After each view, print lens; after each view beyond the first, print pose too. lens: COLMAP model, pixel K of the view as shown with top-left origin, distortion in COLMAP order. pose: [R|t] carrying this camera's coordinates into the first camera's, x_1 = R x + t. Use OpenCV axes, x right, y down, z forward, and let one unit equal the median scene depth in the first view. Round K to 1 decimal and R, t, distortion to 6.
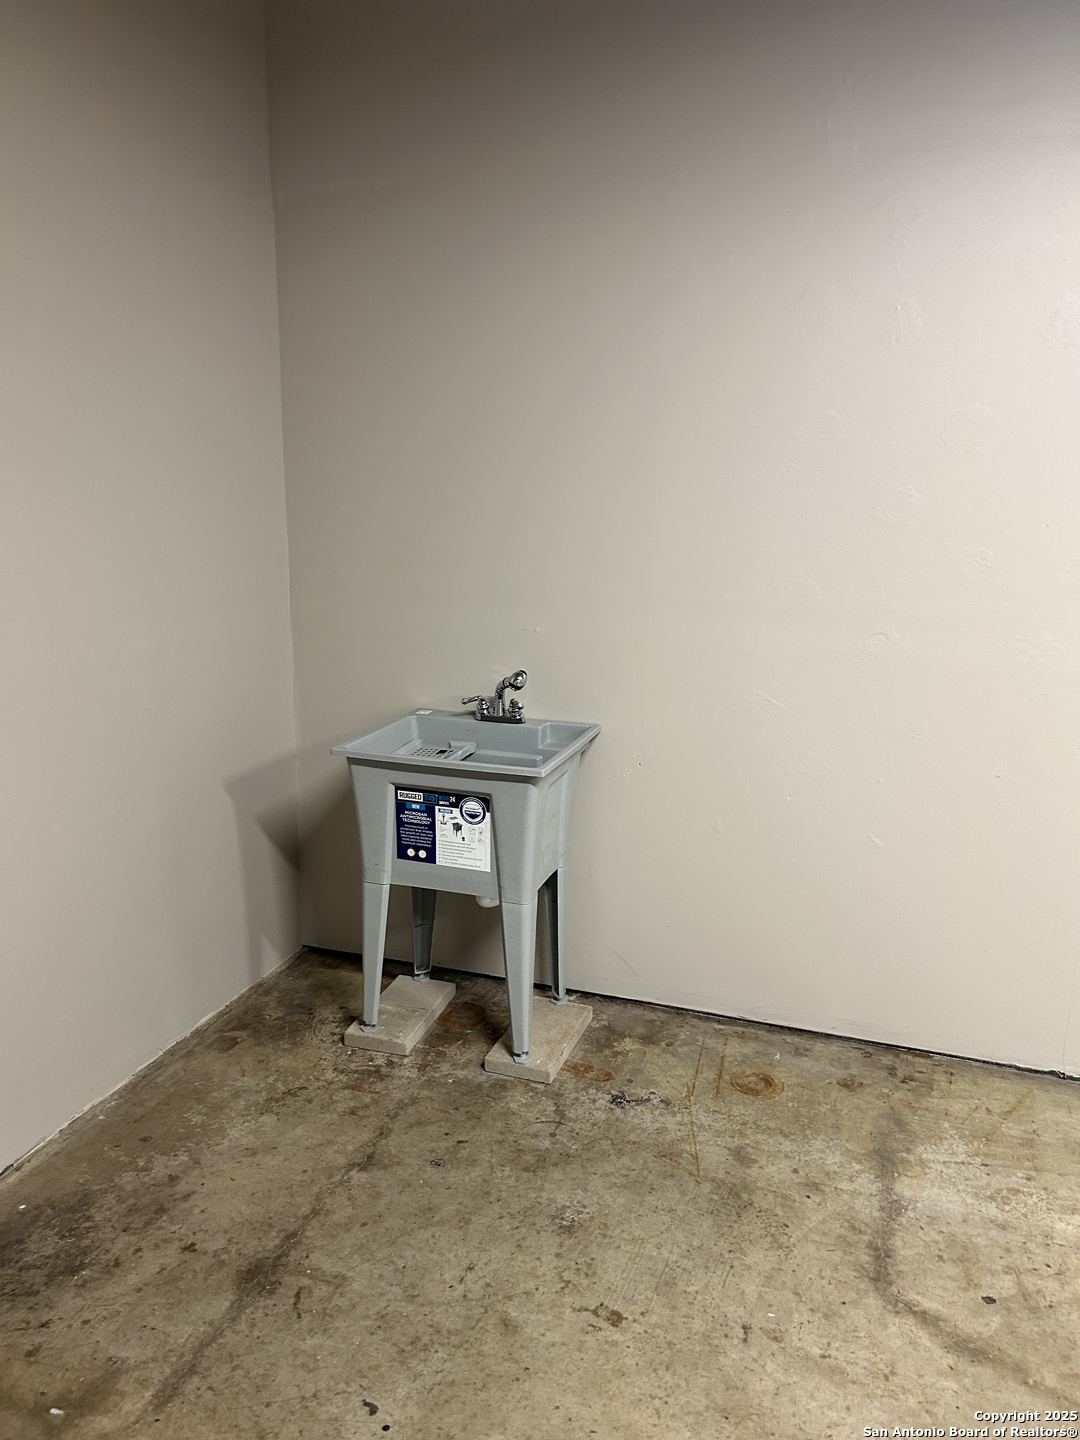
lens RADIAL K [[1092.9, 0, 540.6], [0, 1092.9, 720.0], [0, 0, 1]] dist [-0.003743, -0.001779]
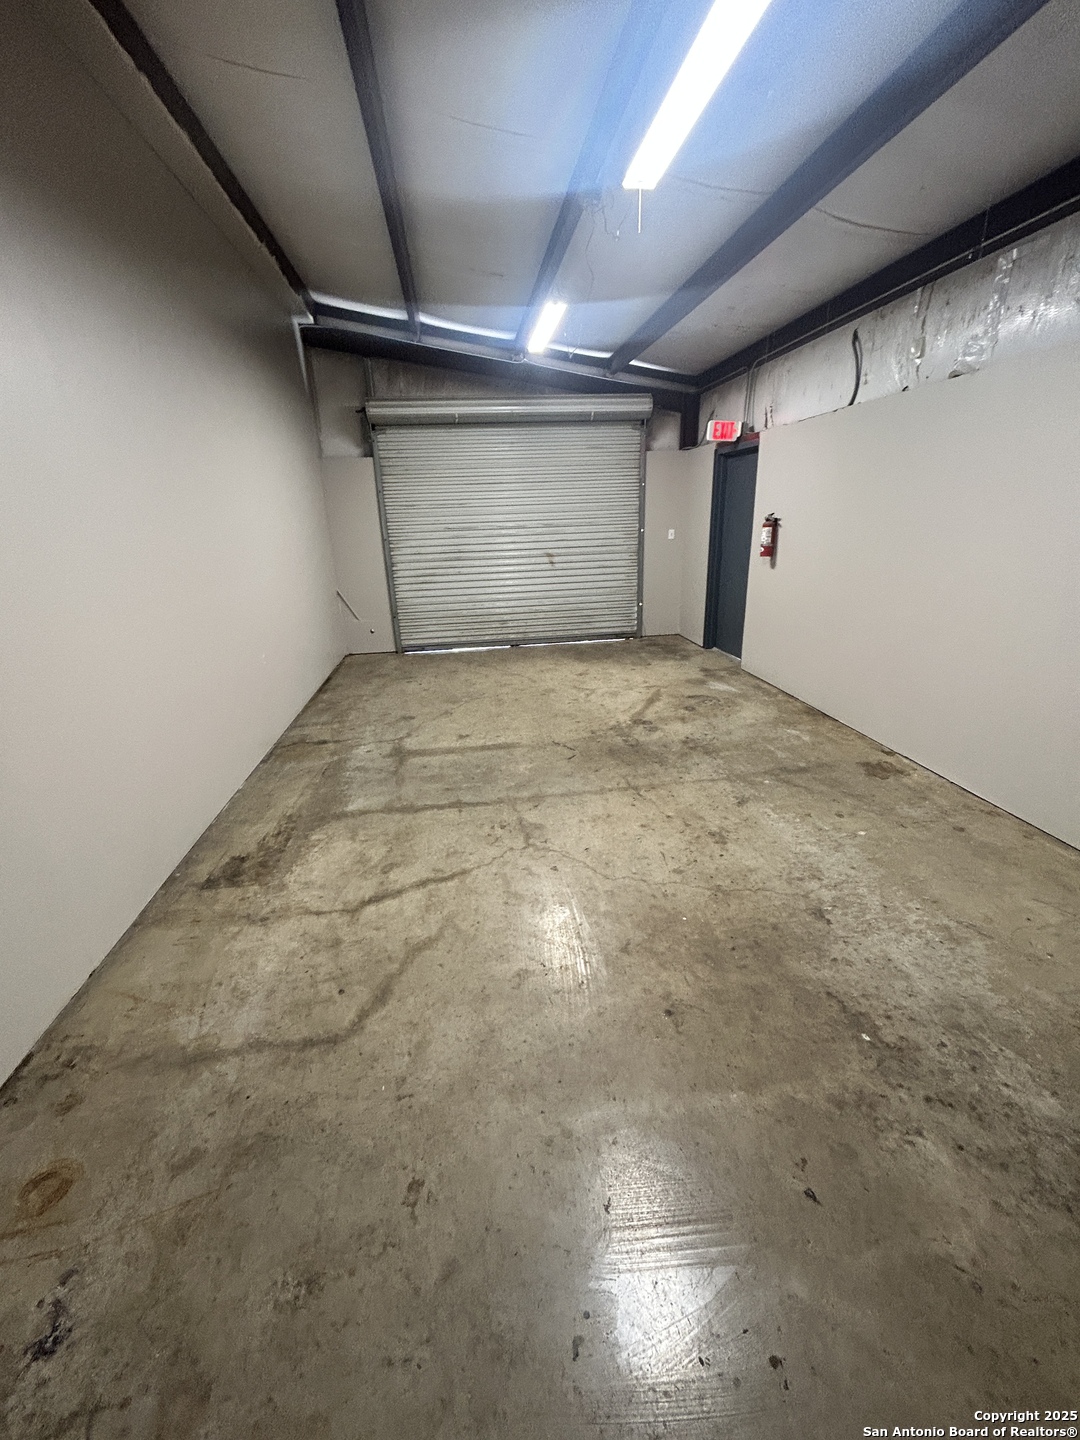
lens RADIAL K [[579.9, 0, 541.9], [0, 579.9, 719.5], [0, 0, 1]] dist [0.000392, 0.000051]
pose [[-0.453286, -0.302452, 0.838484, -0.376300], [0.218518, 0.874264, 0.433489, -0.186169], [-0.864165, 0.379718, -0.330201, 0.813068]]
